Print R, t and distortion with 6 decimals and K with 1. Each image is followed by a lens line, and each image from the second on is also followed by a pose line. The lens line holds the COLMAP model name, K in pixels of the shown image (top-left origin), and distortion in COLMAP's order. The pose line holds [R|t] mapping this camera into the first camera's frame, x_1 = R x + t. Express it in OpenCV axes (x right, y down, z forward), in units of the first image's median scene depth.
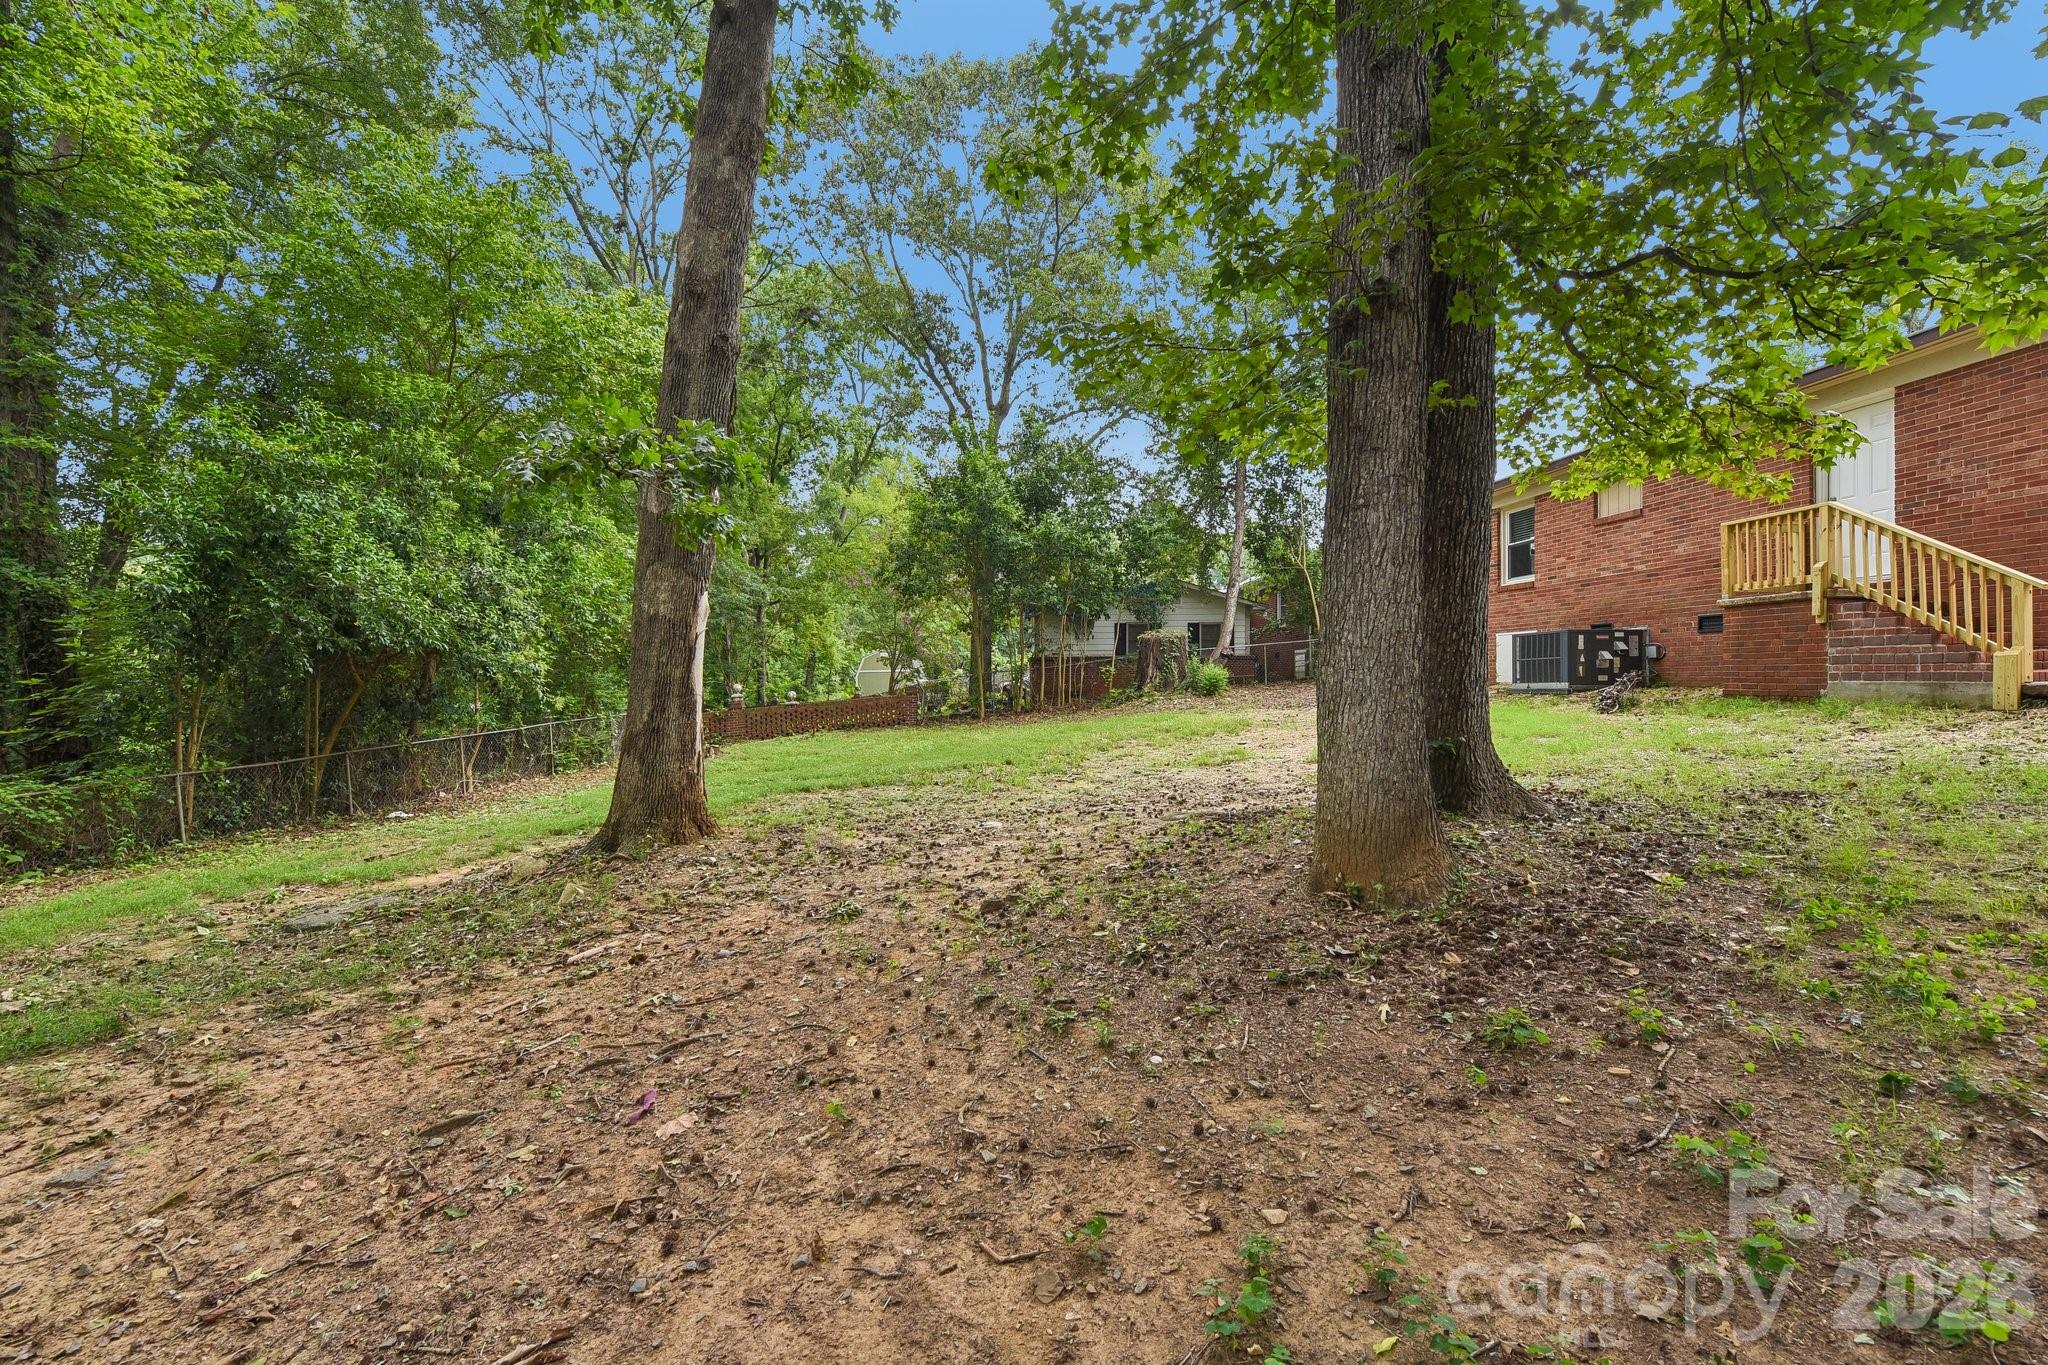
lens RADIAL K [[823.6, 0, 1024.5], [0, 823.6, 682.5], [0, 0, 1]] dist [-0.015860, -0.002427]
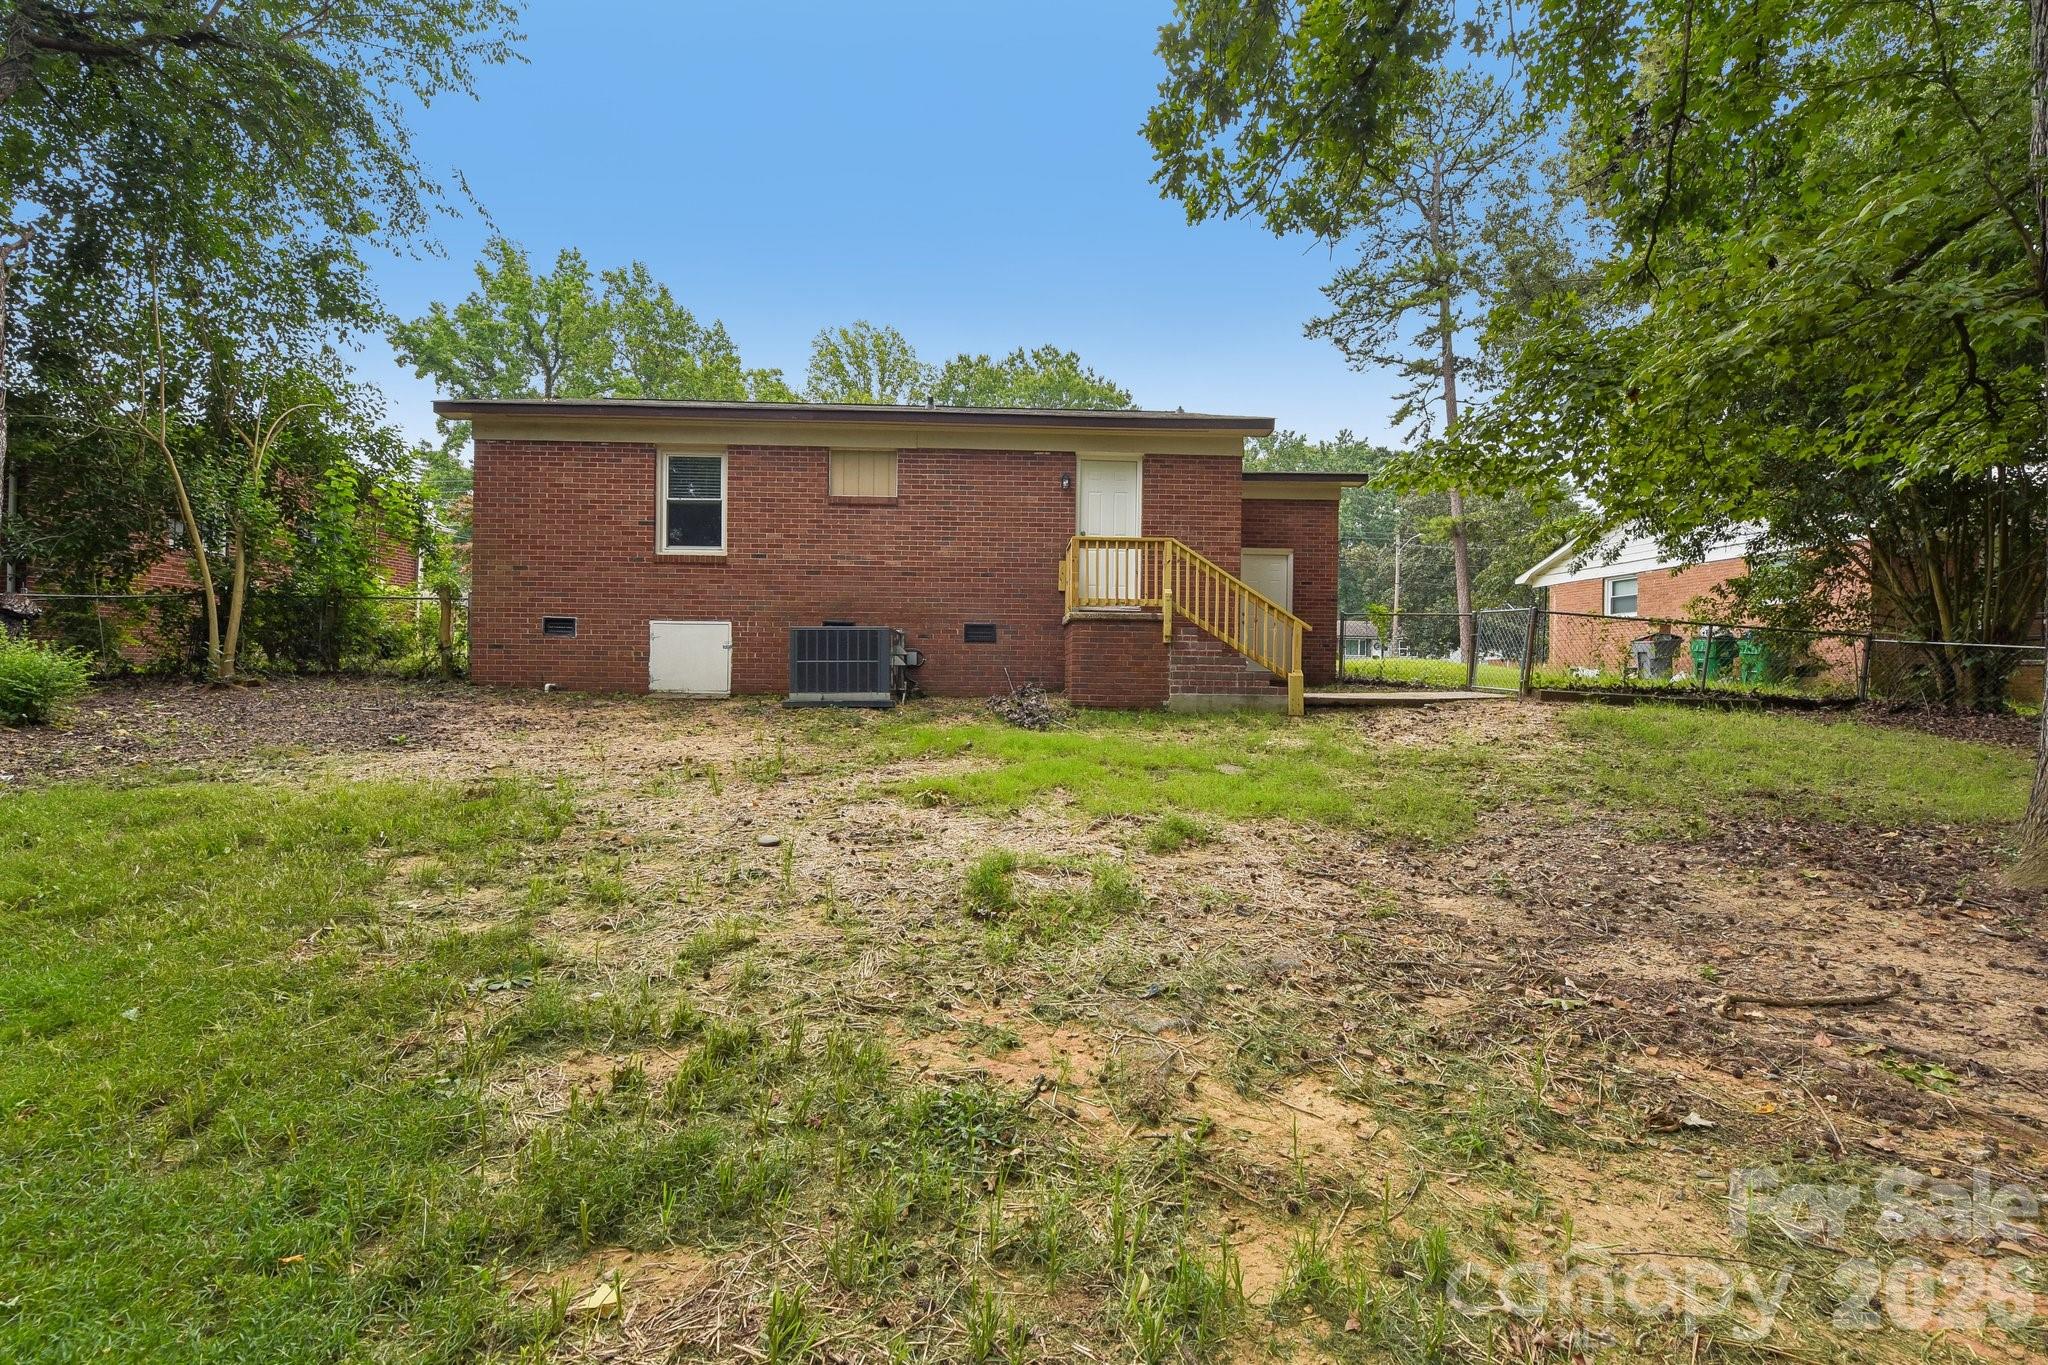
lens RADIAL K [[823.6, 0, 1025.6], [0, 823.6, 672.0], [0, 0, 1]] dist [-0.015860, -0.002427]
pose [[0.059831, 0.015619, 0.998086, -0.142914], [-0.004626, 0.999871, -0.015370, -0.009909], [-0.998198, -0.003698, 0.059896, 0.870948]]
